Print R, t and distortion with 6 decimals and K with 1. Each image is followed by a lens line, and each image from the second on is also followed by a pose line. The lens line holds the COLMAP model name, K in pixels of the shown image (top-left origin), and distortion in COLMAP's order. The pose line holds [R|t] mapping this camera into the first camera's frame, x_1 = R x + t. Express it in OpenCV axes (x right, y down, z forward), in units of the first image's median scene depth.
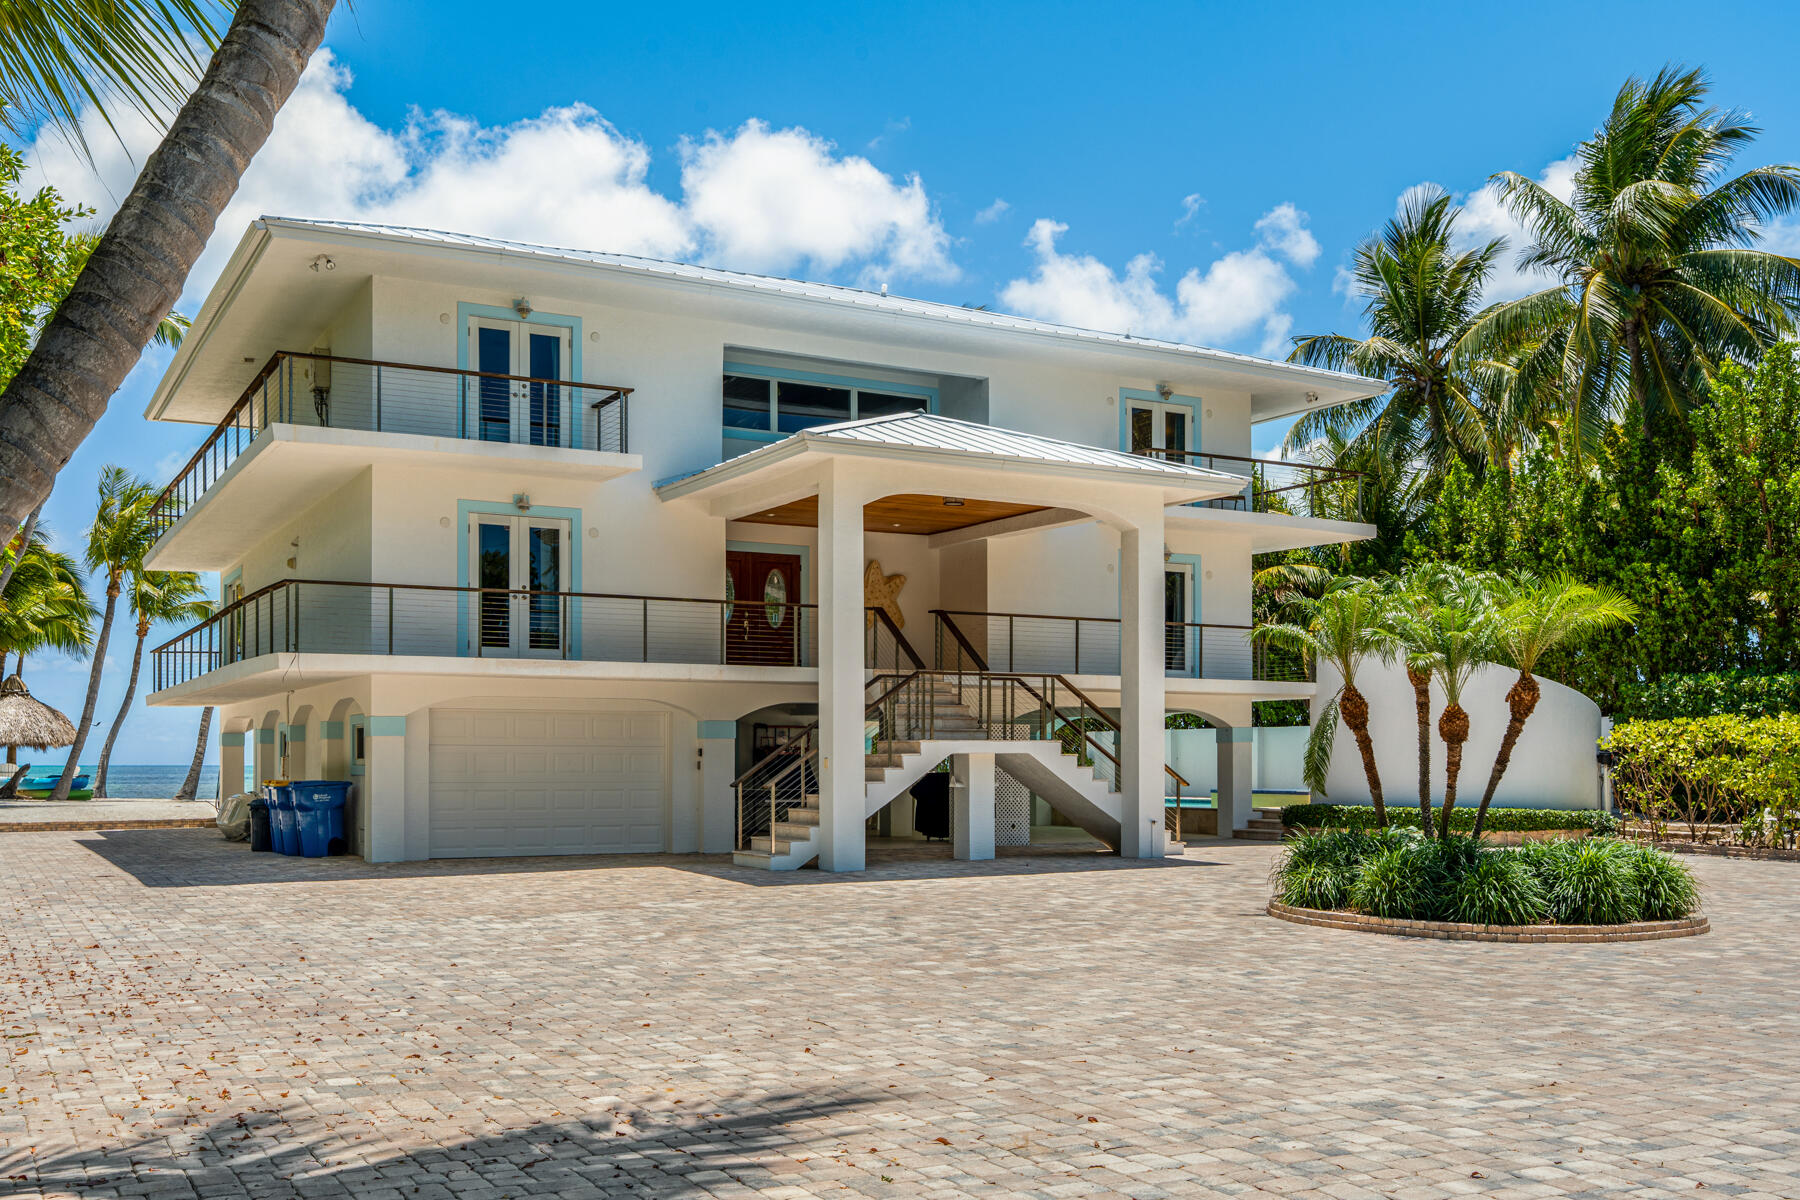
lens RADIAL K [[1746.1, 0, 887.1], [0, 1746.1, 658.1], [0, 0, 1]] dist [0.003348, 0.000000]
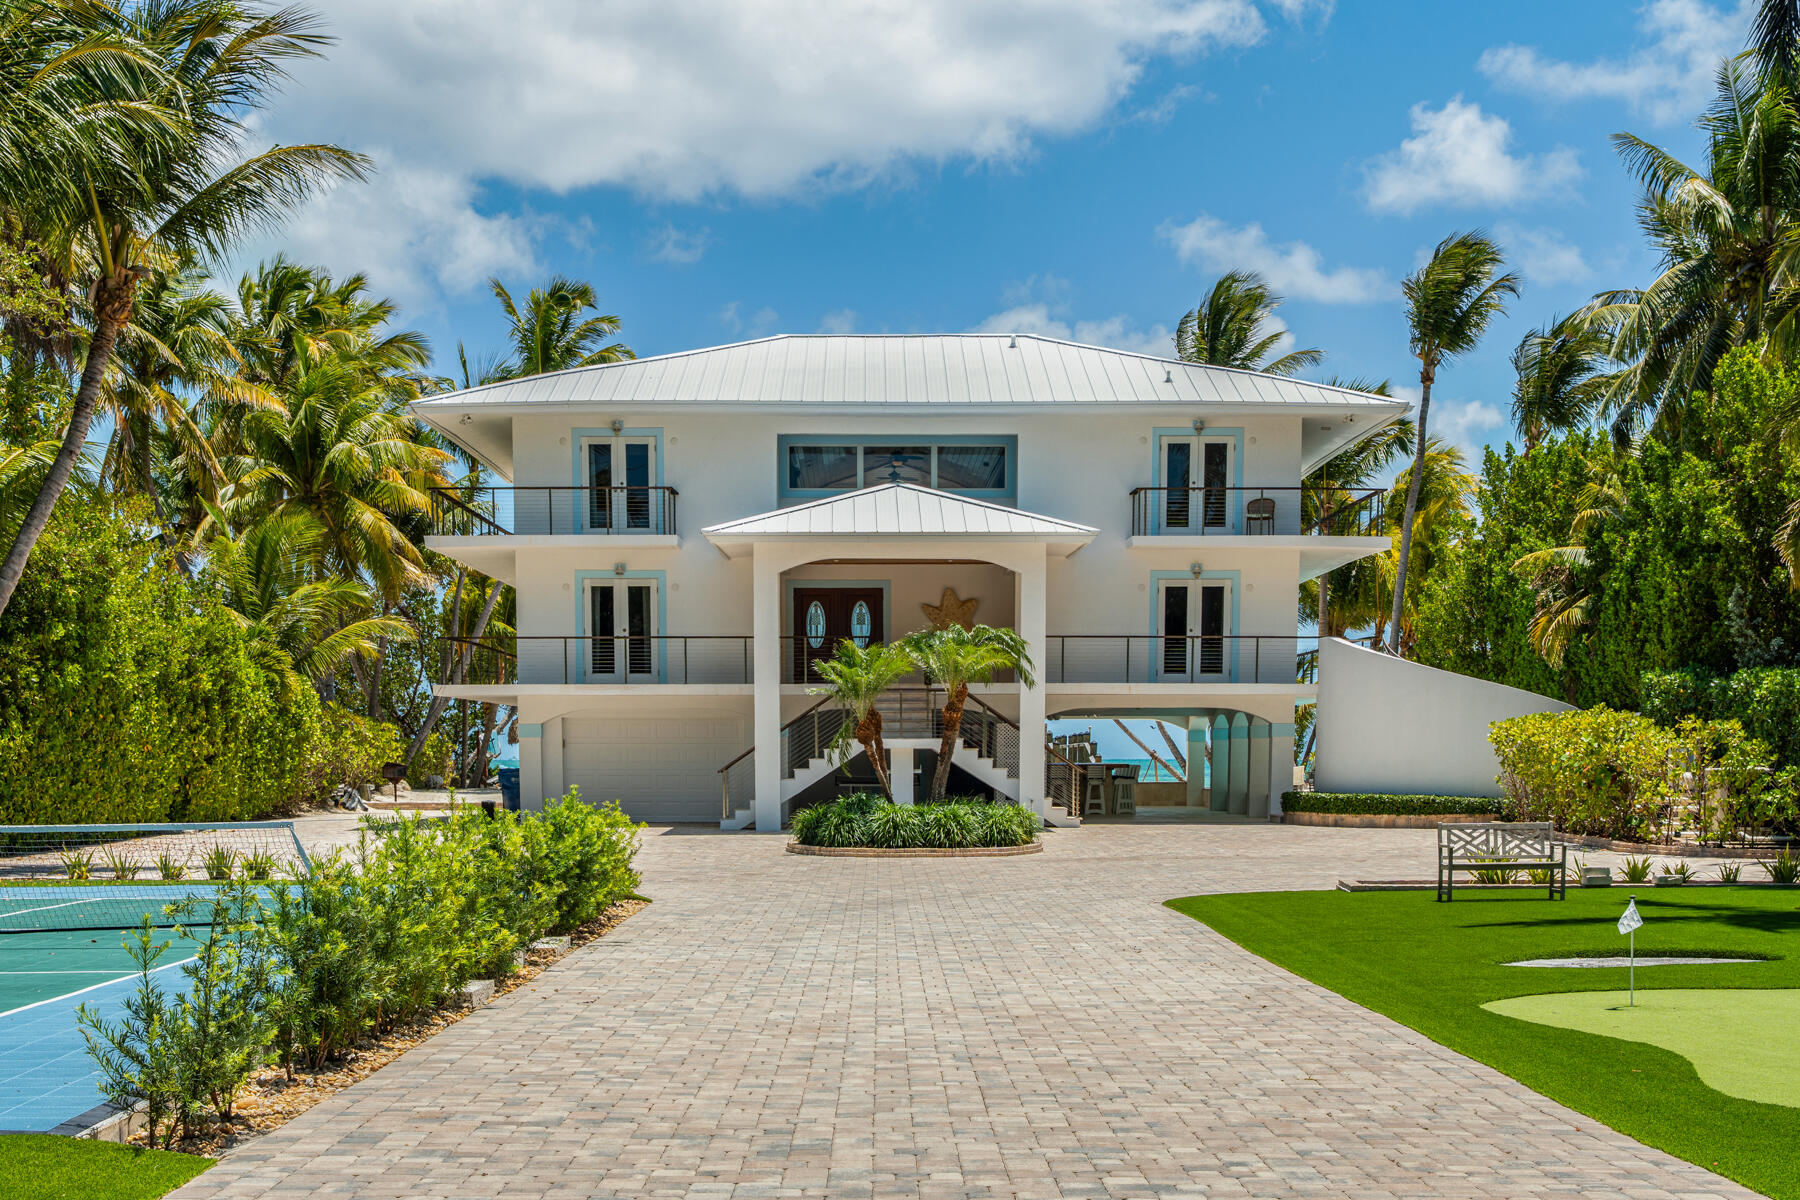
lens RADIAL K [[2683.7, 0, 961.7], [0, 2683.7, 971.6], [0, 0, 1]] dist [-0.017484, 0.000000]
pose [[0.880848, 0.035109, -0.472095, 0.936122], [0.031095, 0.990801, 0.131703, -0.039573], [0.472376, -0.130691, 0.871654, -0.694897]]
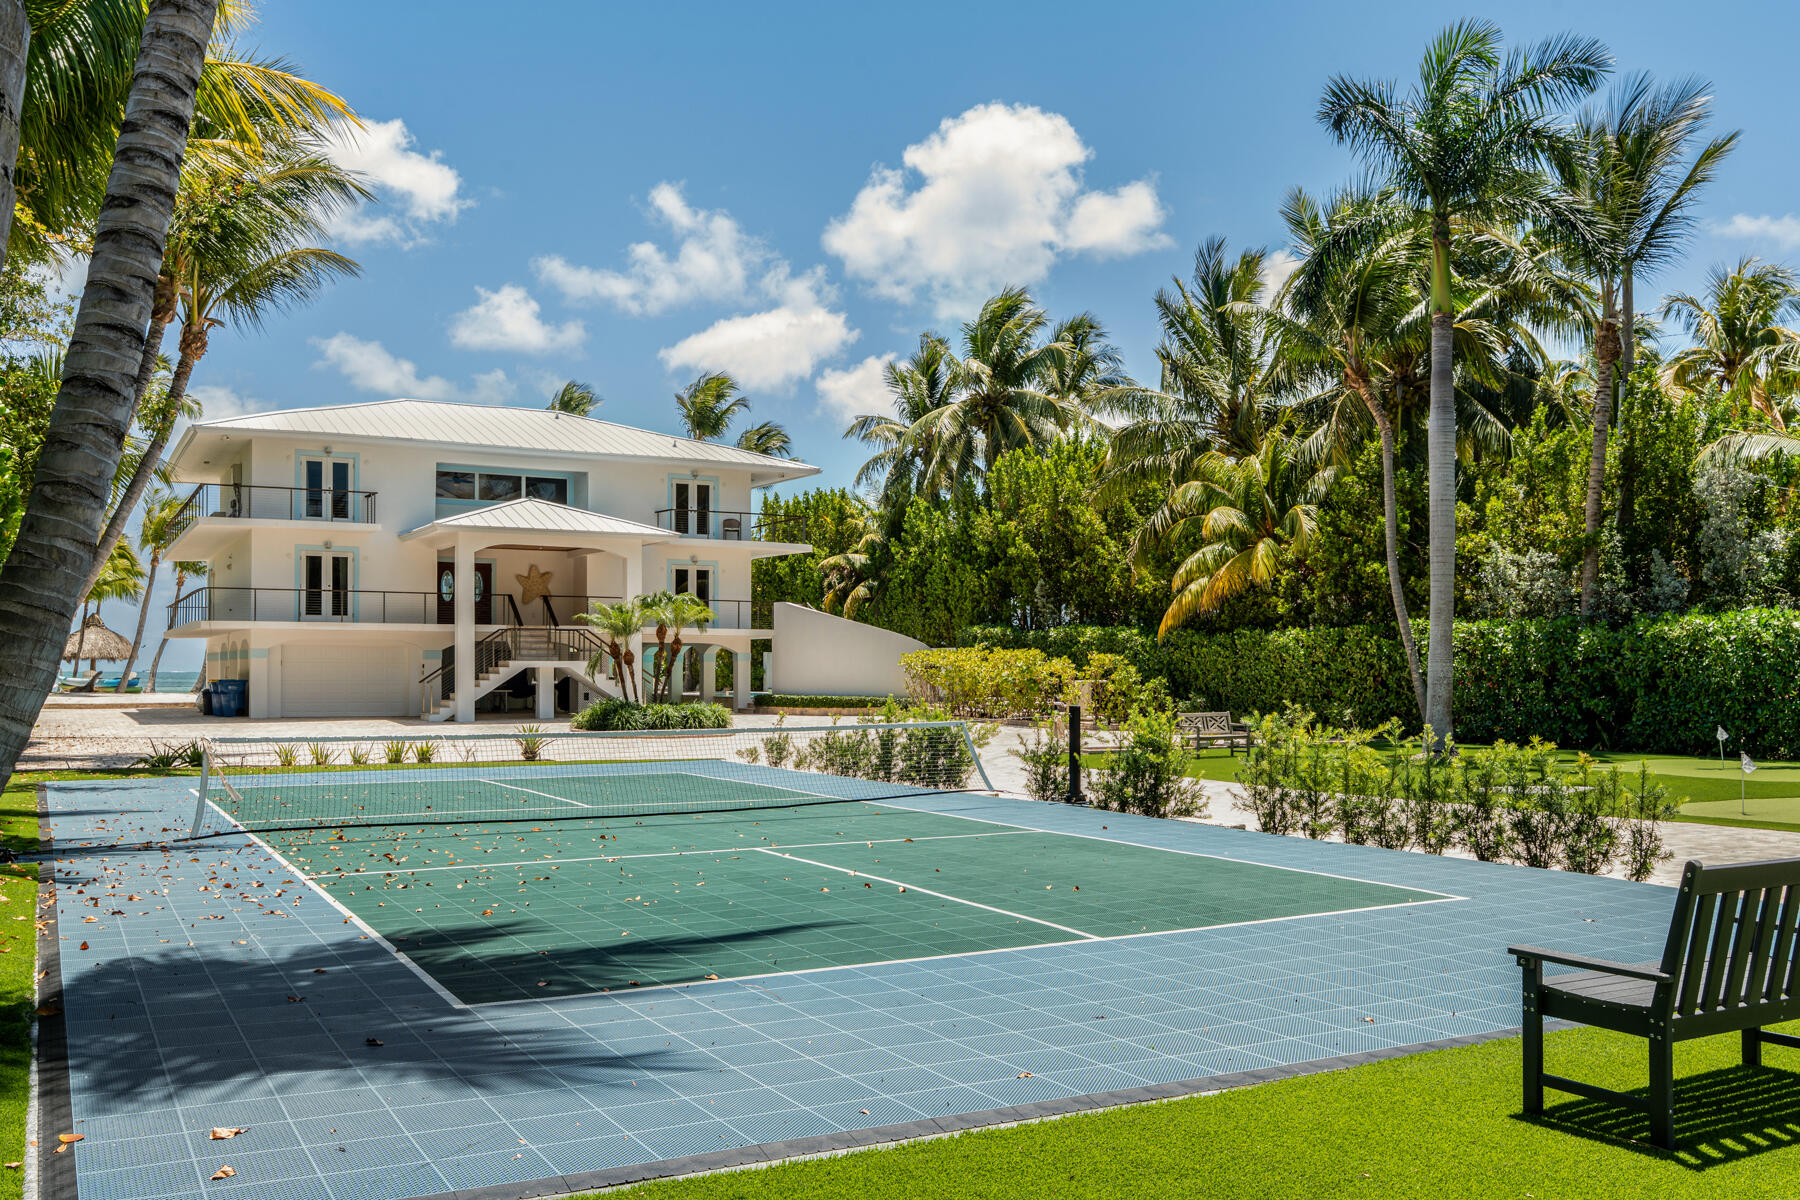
lens RADIAL K [[1580.5, 0, 900.2], [0, 1580.5, 593.5], [0, 0, 1]] dist [0.005042, 0.007450]
pose [[0.999996, 0.001219, -0.002721, 0.419419], [-0.001185, 0.999924, 0.012299, -0.049540], [0.002736, -0.012295, 0.999921, -0.771387]]
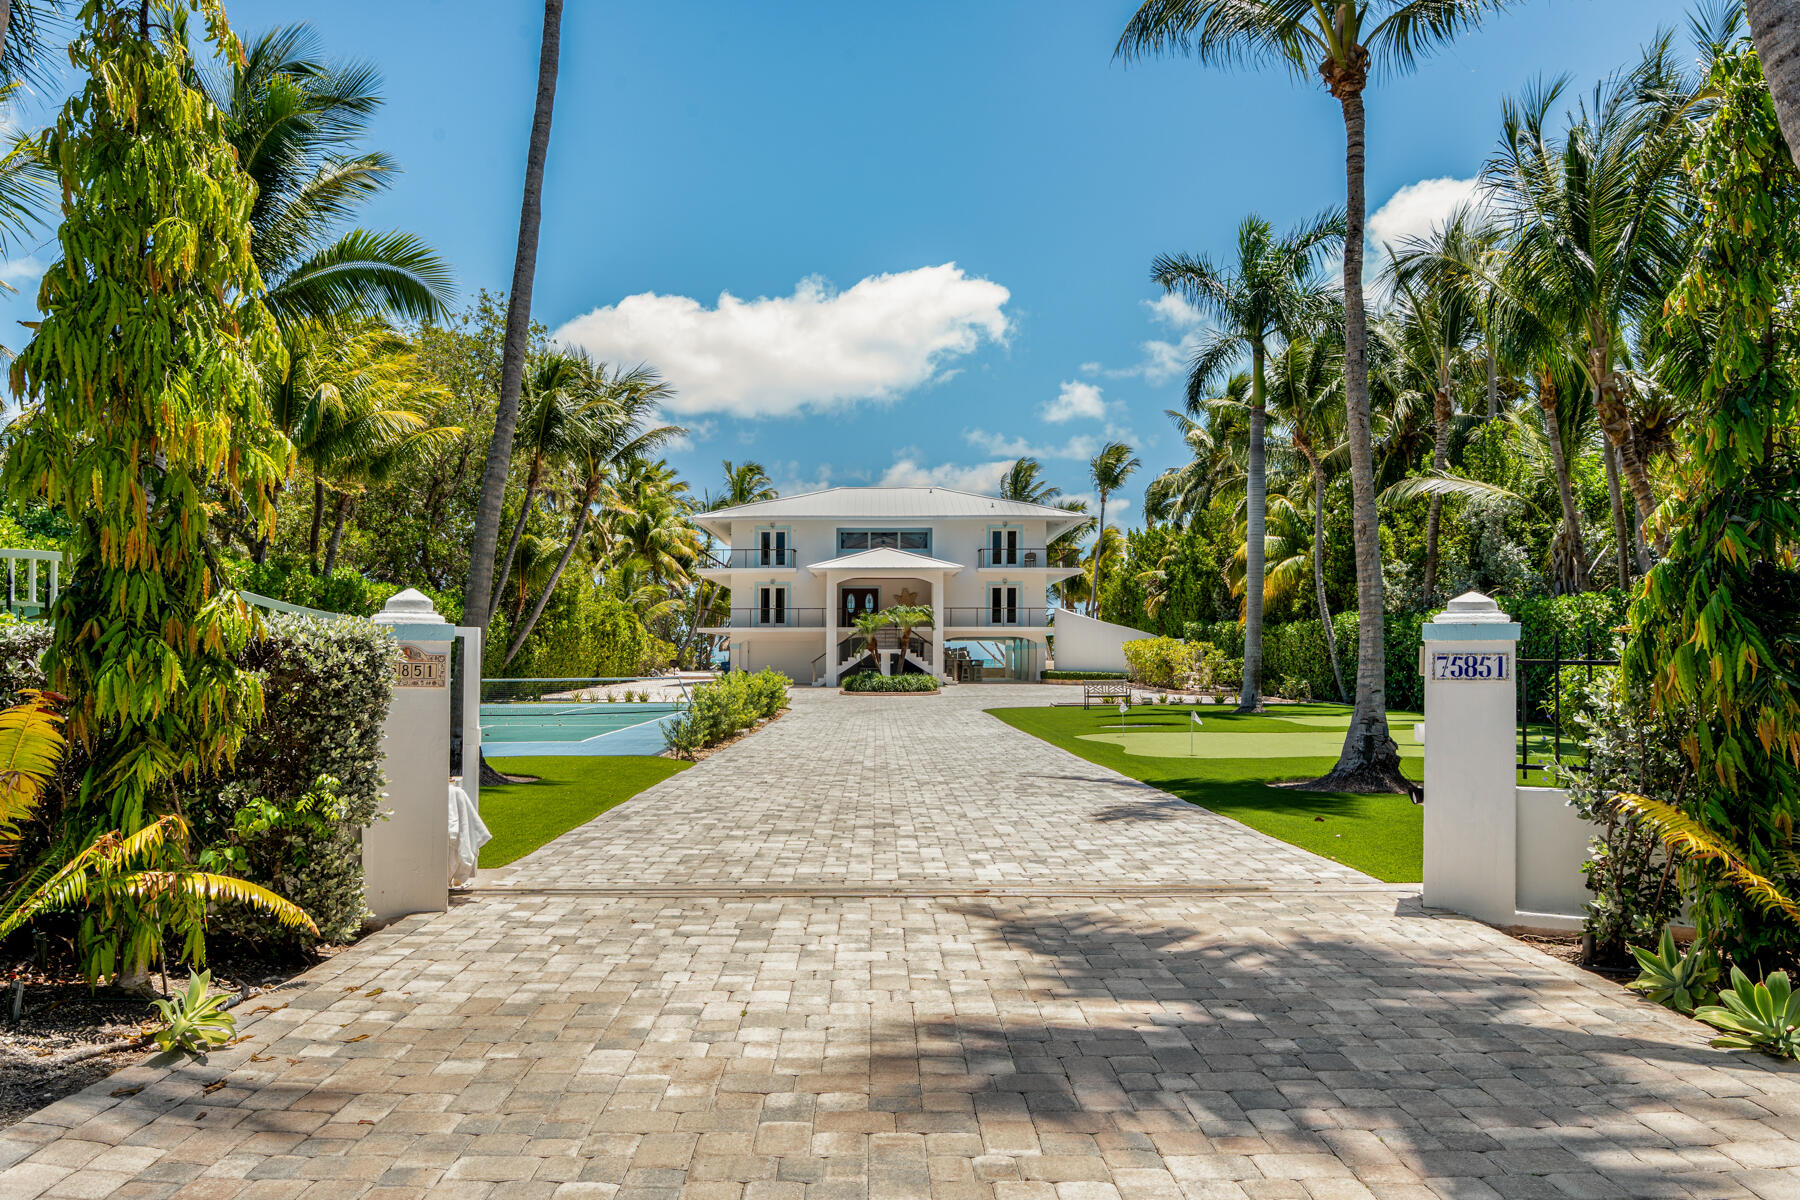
lens RADIAL K [[1237.6, 0, 888.2], [0, 1237.6, 584.3], [0, 0, 1]] dist [0.005255, -0.007273]
pose [[0.870602, -0.032156, -0.490936, 1.066258], [0.032503, 0.999441, -0.007824, -0.050628], [0.490913, -0.009145, 0.871161, -0.920329]]
